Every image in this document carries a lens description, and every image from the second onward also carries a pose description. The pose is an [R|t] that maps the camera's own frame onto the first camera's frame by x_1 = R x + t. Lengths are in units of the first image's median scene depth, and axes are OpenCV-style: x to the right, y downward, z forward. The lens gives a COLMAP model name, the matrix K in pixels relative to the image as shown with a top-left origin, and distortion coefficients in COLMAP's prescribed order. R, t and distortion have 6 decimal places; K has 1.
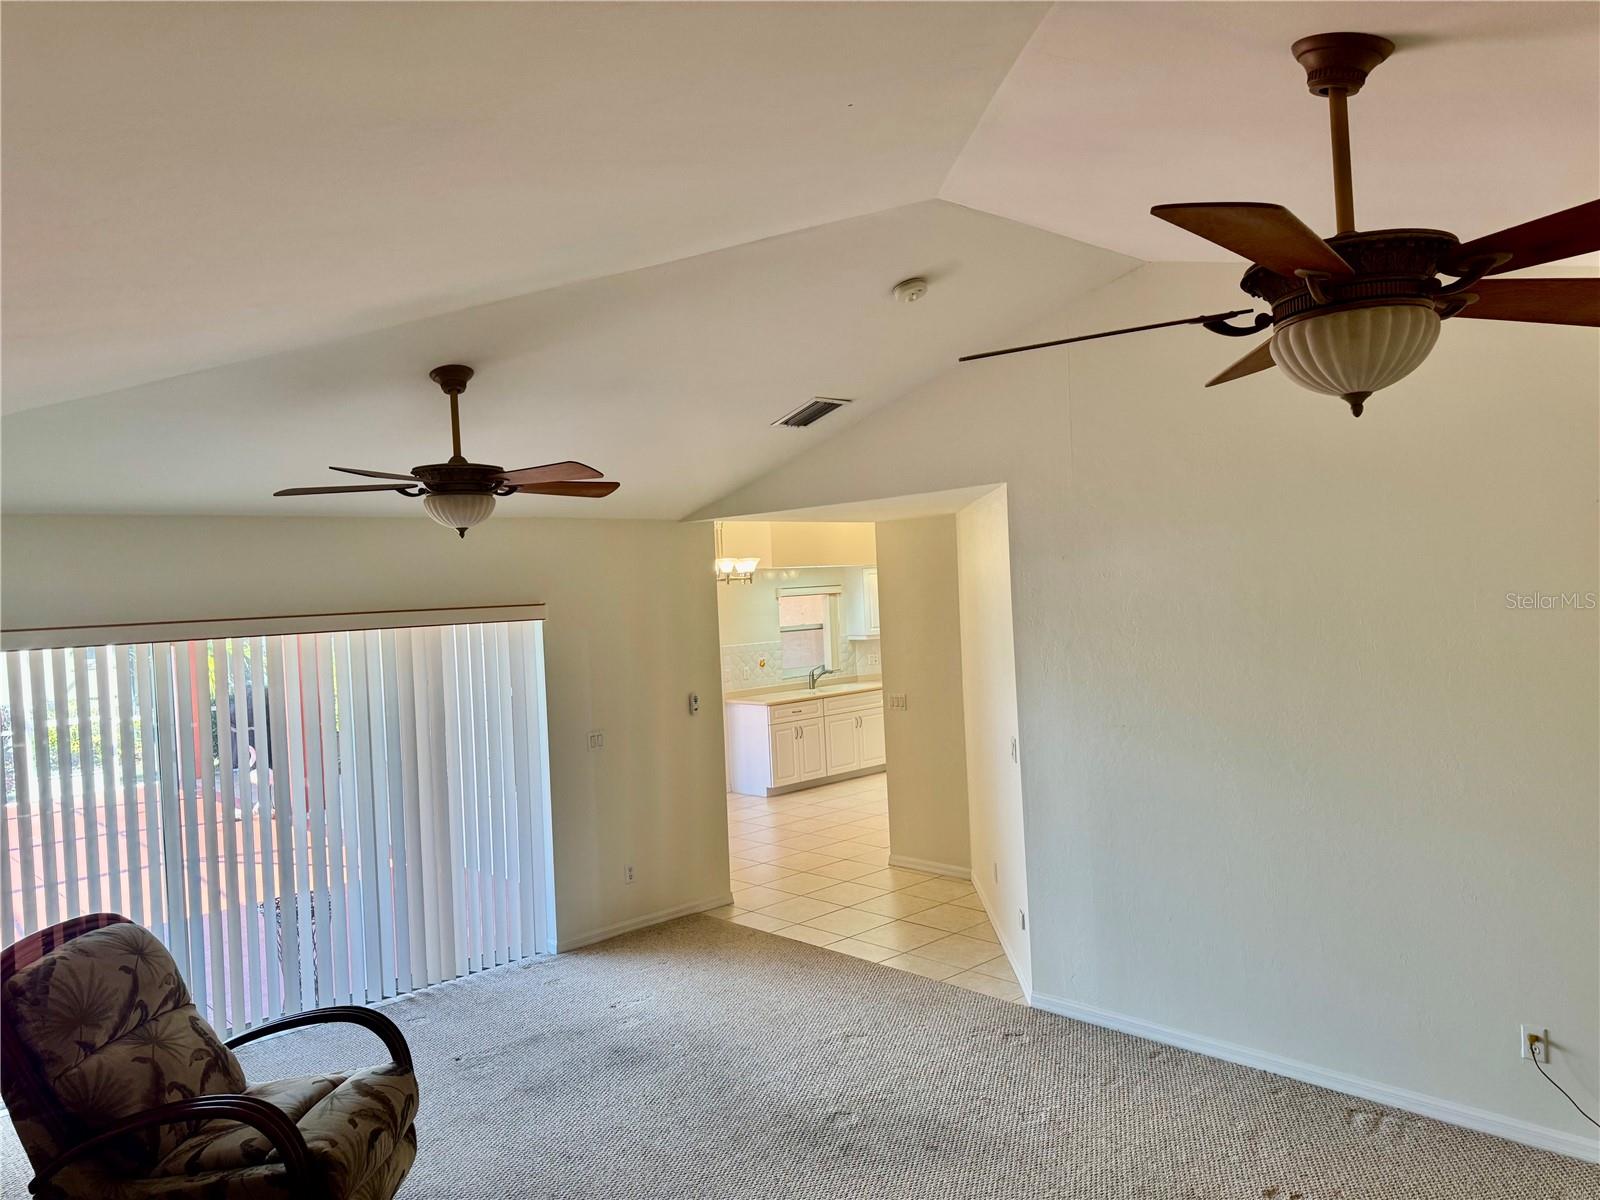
lens RADIAL K [[1119.9, 0, 807.3], [0, 1119.9, 593.4], [0, 0, 1]] dist [0.062044, -0.068748]
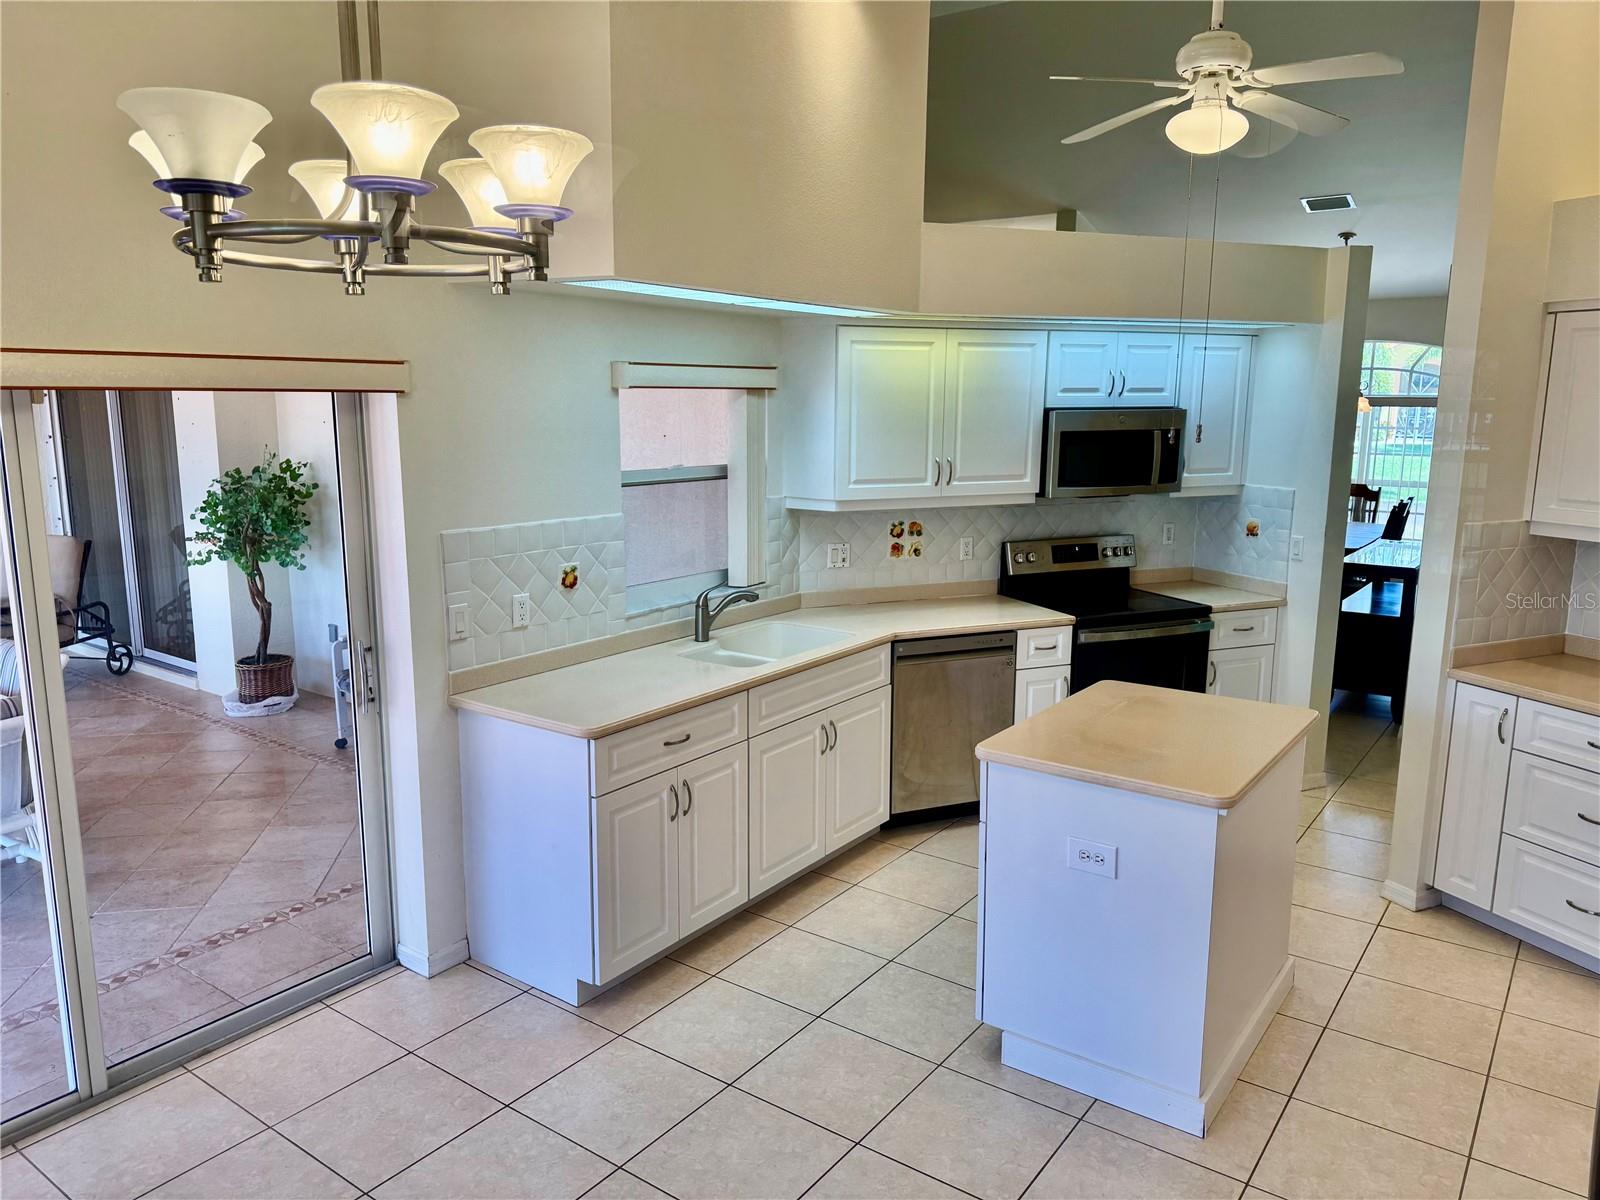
lens RADIAL K [[1119.9, 0, 807.3], [0, 1119.9, 593.4], [0, 0, 1]] dist [0.062044, -0.068748]
pose [[0.982010, 0.022937, 0.187429, -0.066022], [-0.053026, 0.986151, 0.157143, 0.017576], [-0.181229, -0.164255, 0.969627, 1.303692]]
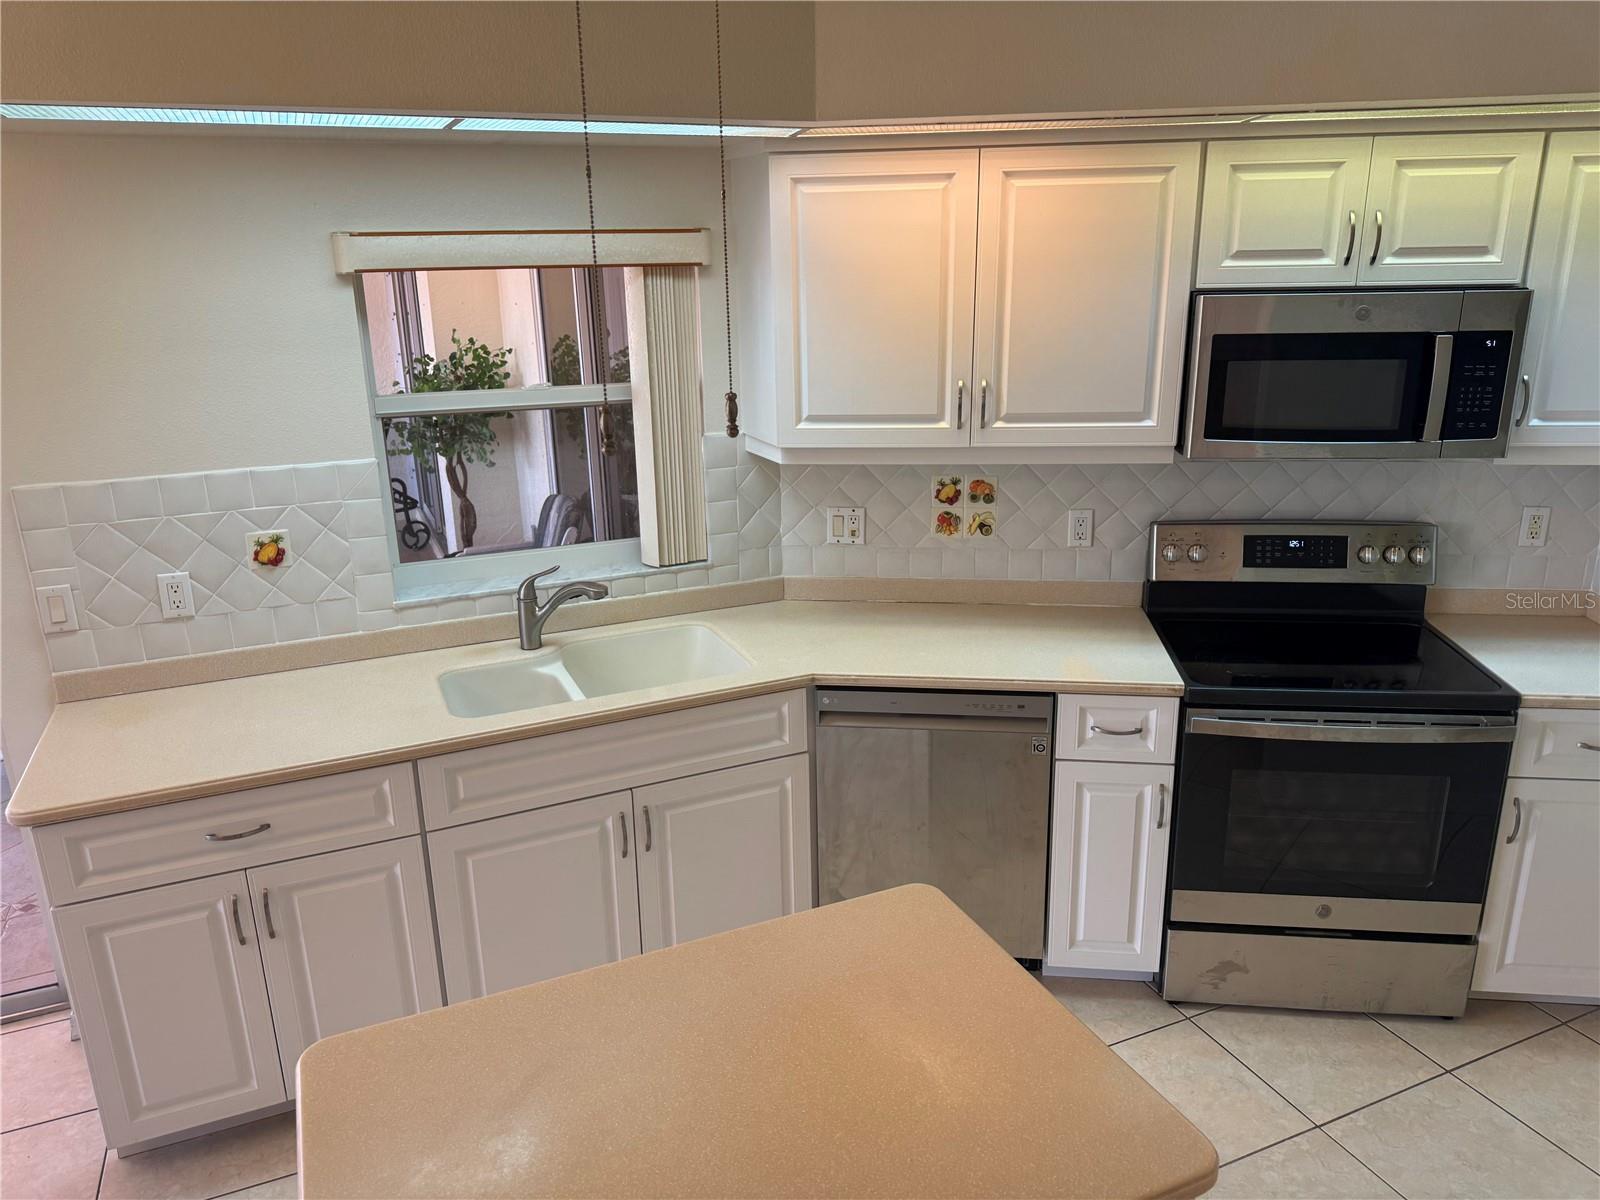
lens RADIAL K [[1124.6, 0, 800.0], [0, 1124.6, 600.0], [0, 0, 1]] dist [0.061185, -0.102319]
pose [[0.941974, 0.130239, -0.309391, 0.292235], [-0.033479, 0.953522, 0.299457, -0.010147], [0.334012, -0.271723, 0.902553, 1.631347]]
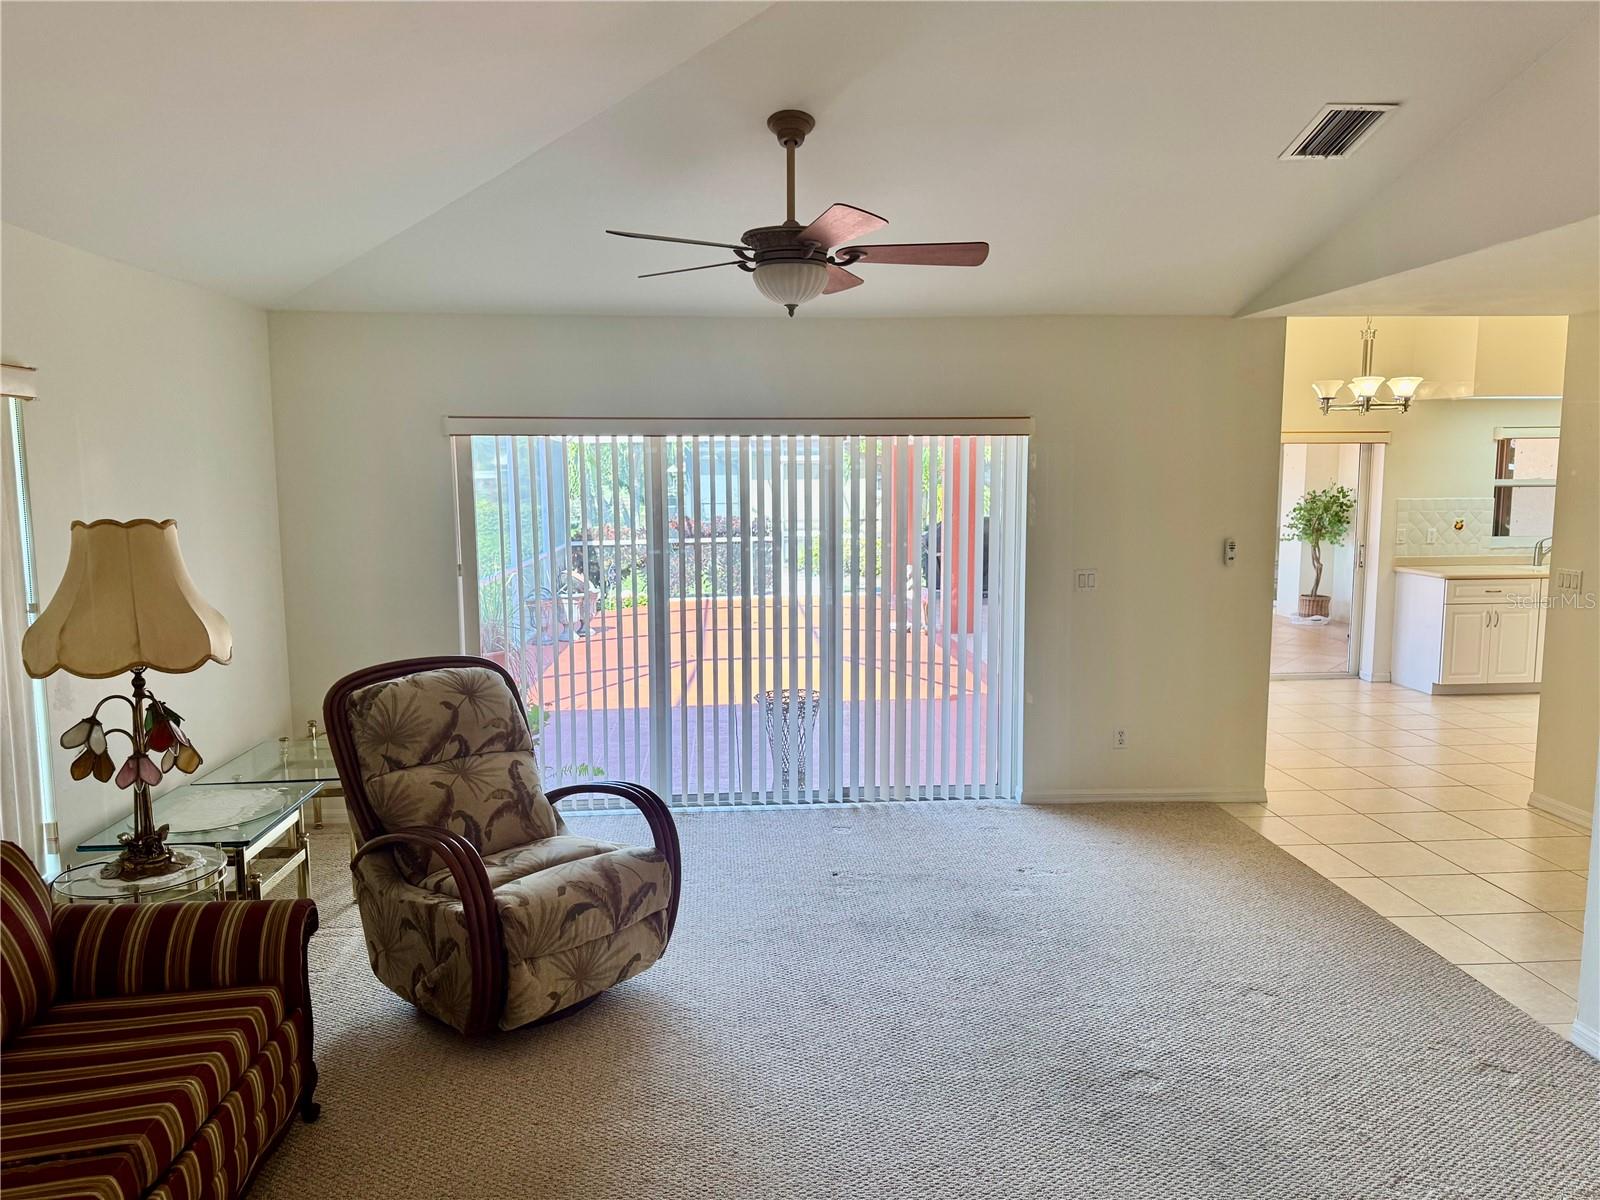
lens RADIAL K [[1134.4, 0, 825.4], [0, 1134.4, 606.8], [0, 0, 1]] dist [0.094544, -0.127275]
pose [[0.781855, 0.123228, -0.611161, 0.221220], [-0.038575, 0.987956, 0.149852, 0.032334], [0.622265, -0.093587, 0.777192, 0.221925]]
